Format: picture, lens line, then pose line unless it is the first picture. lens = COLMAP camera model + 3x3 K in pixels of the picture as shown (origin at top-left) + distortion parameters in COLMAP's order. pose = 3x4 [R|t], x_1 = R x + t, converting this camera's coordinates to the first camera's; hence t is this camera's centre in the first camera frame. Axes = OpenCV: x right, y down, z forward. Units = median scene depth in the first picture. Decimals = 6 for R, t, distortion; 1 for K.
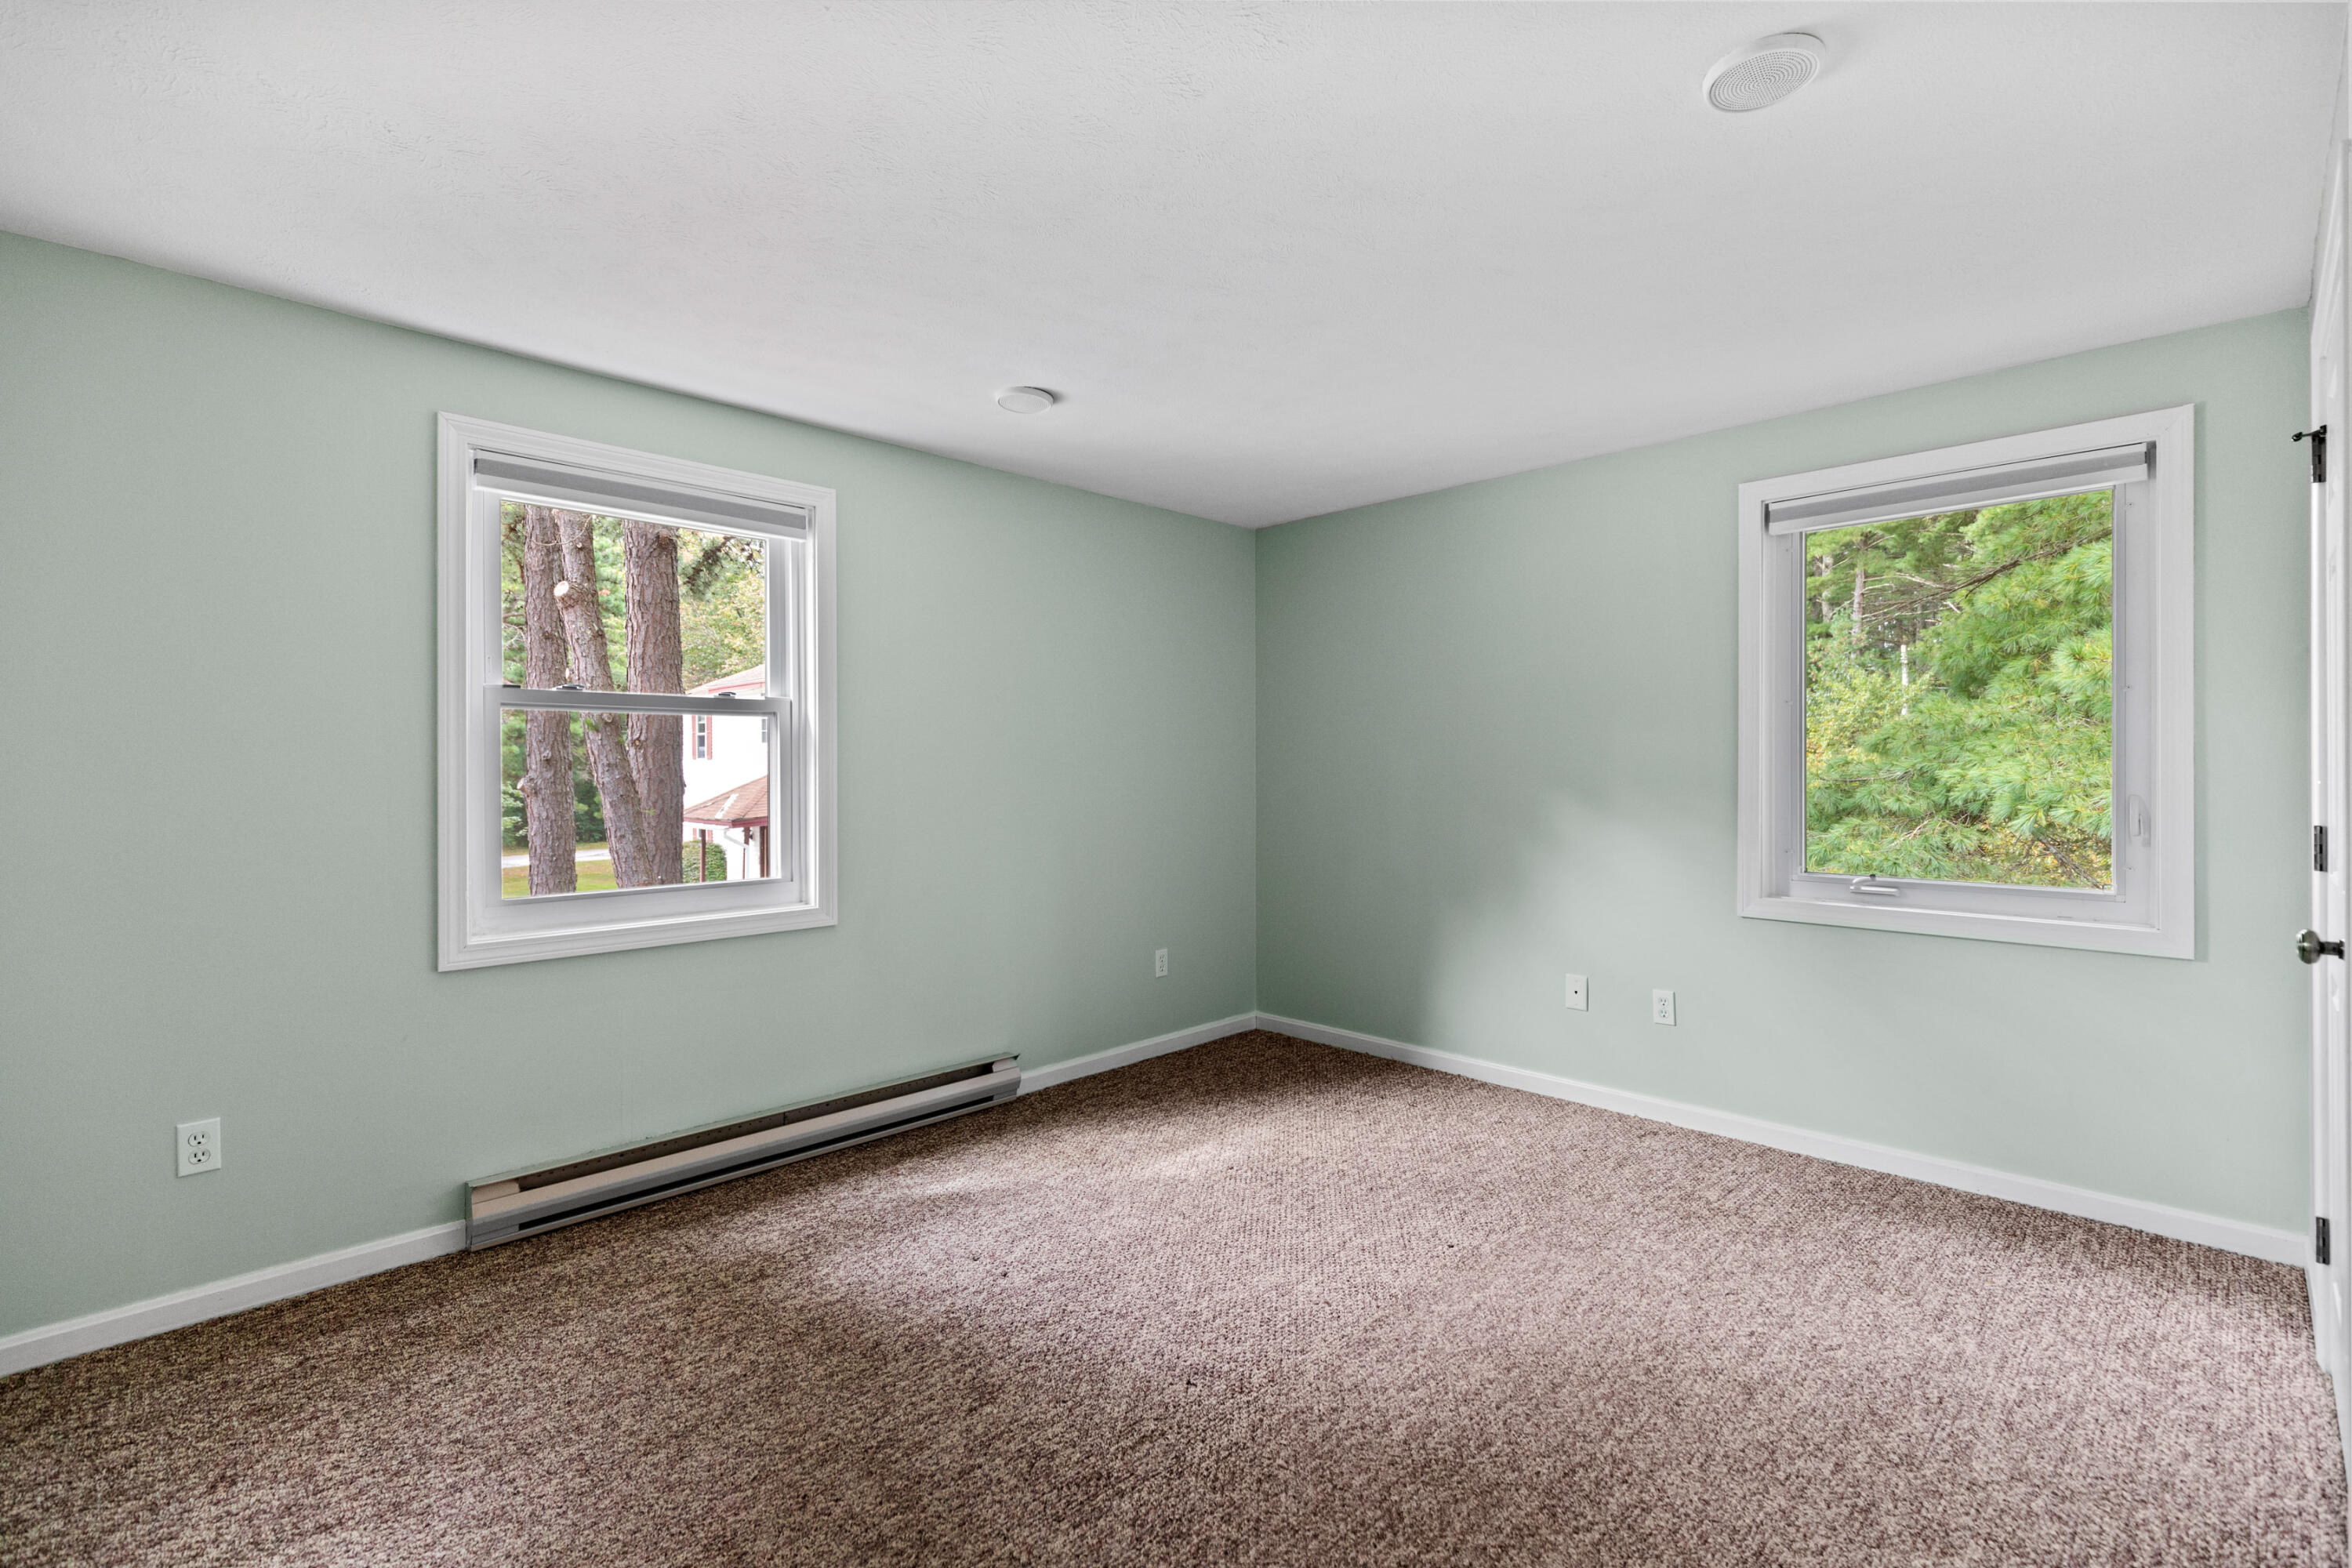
lens RADIAL K [[1050.7, 0, 1175.7], [0, 1050.7, 777.2], [0, 0, 1]] dist [0.000468, 0.000114]
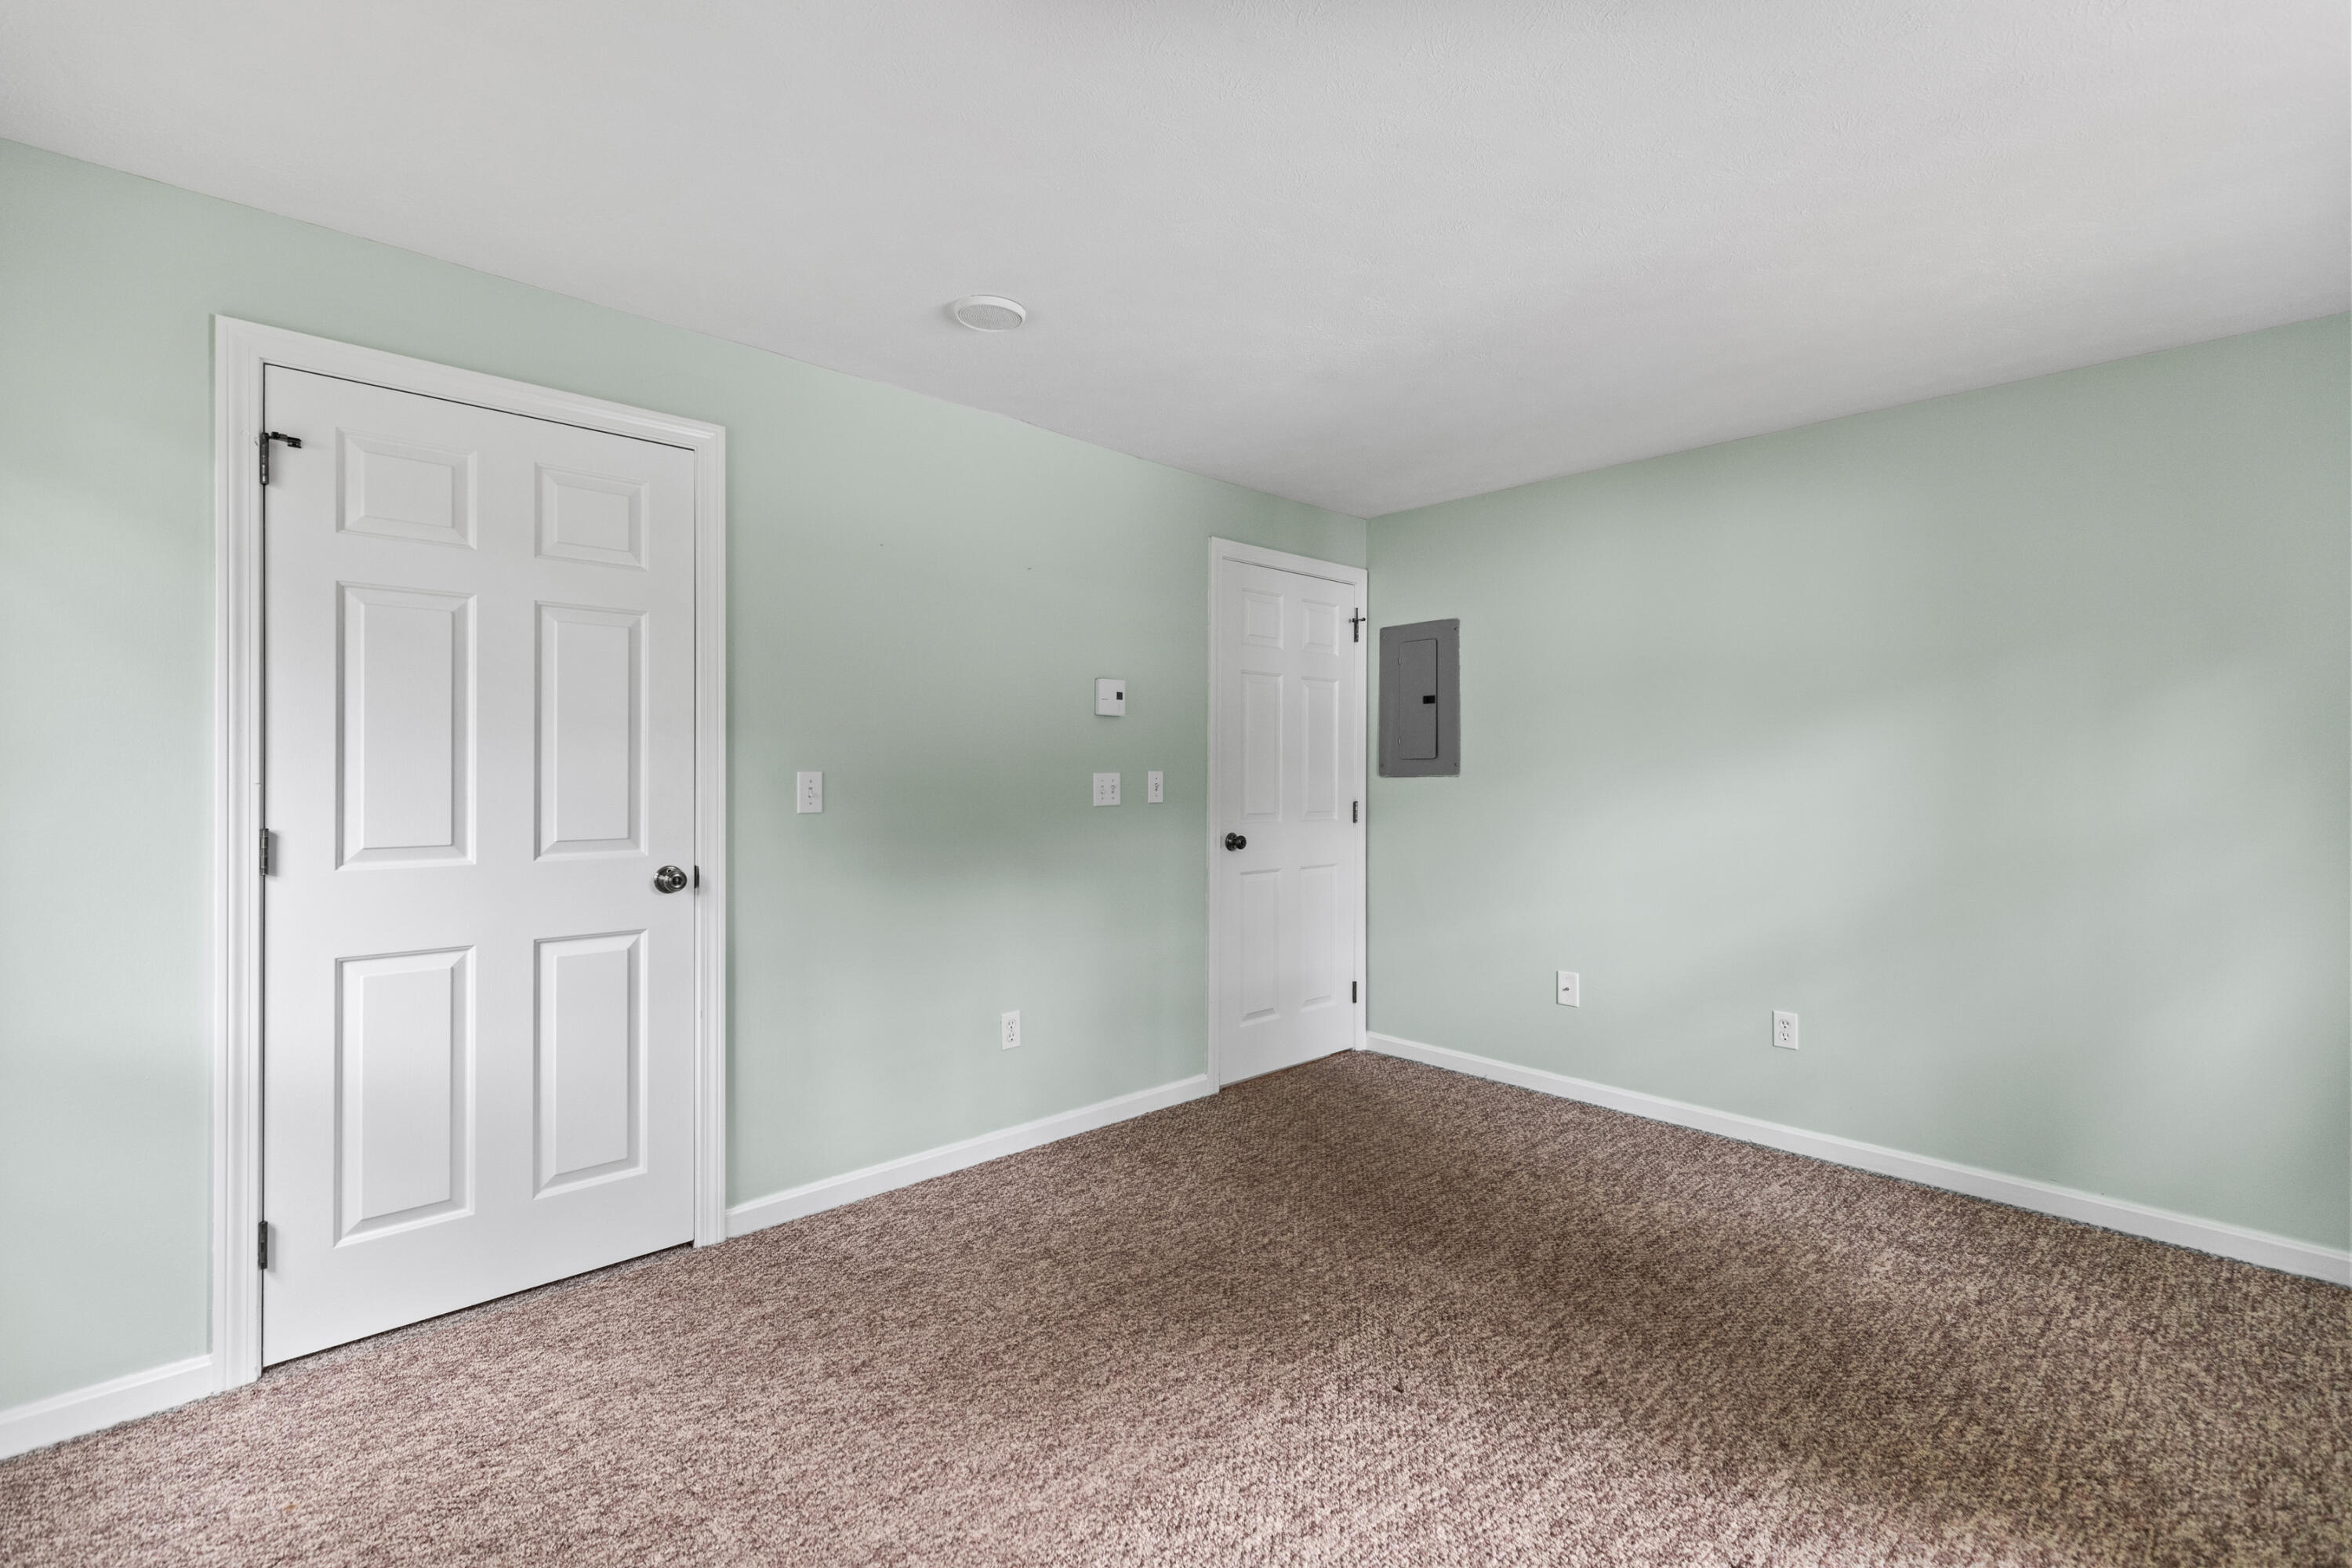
lens RADIAL K [[1050.7, 0, 1177.8], [0, 1050.7, 773.7], [0, 0, 1]] dist [0.000468, 0.000114]
pose [[-0.999652, 0.002908, 0.026201, 0.199918], [0.003188, 0.999938, 0.010649, -0.017109], [-0.026168, 0.010729, -0.999600, 2.038230]]
